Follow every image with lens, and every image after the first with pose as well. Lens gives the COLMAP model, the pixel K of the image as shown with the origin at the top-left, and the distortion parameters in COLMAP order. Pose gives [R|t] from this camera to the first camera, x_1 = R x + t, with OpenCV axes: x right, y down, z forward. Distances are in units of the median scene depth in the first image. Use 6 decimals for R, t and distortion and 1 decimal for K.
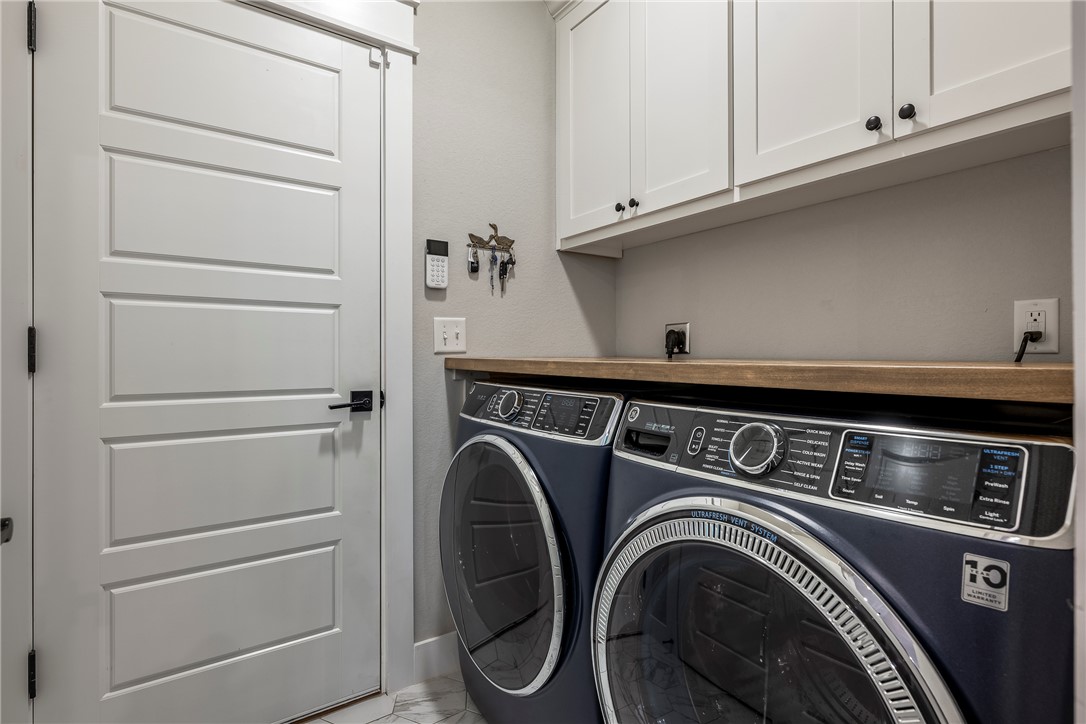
lens RADIAL K [[527.6, 0, 543.2], [0, 527.6, 355.4], [0, 0, 1]] dist [-0.001575, -0.000641]
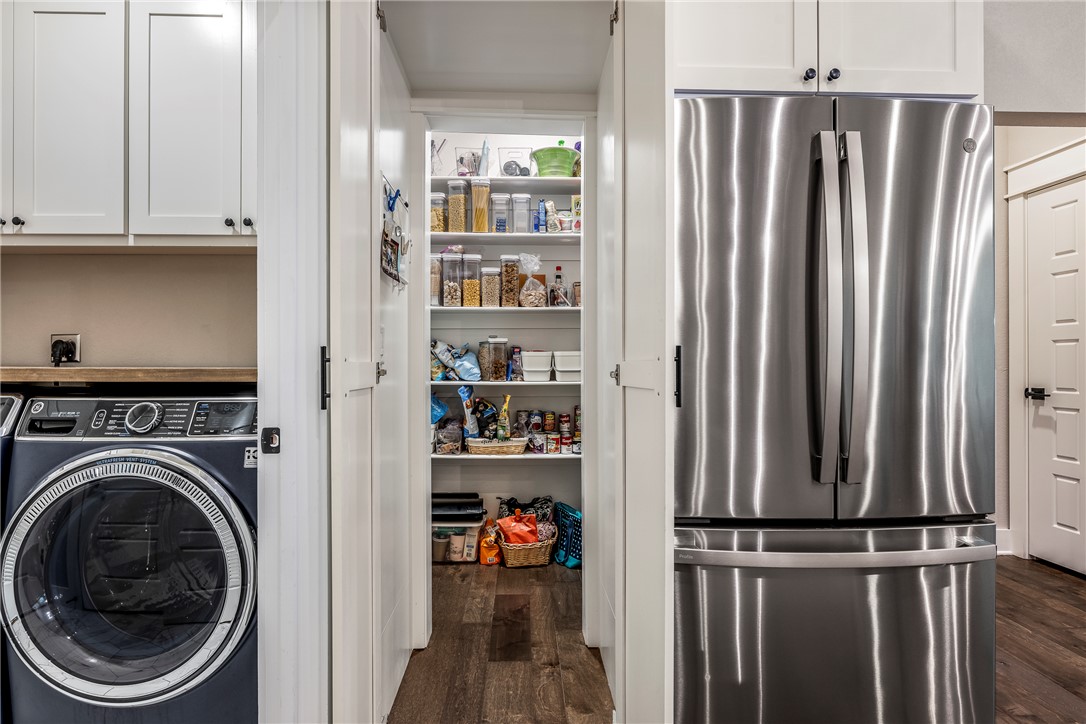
lens RADIAL K [[556.6, 0, 542.9], [0, 556.6, 359.7], [0, 0, 1]] dist [0.005393, 0.001409]
pose [[0.548303, 0.009088, 0.836230, -0.358066], [0.000367, 0.999938, -0.011108, 0.010014], [-0.836280, 0.006398, 0.548266, -0.956033]]
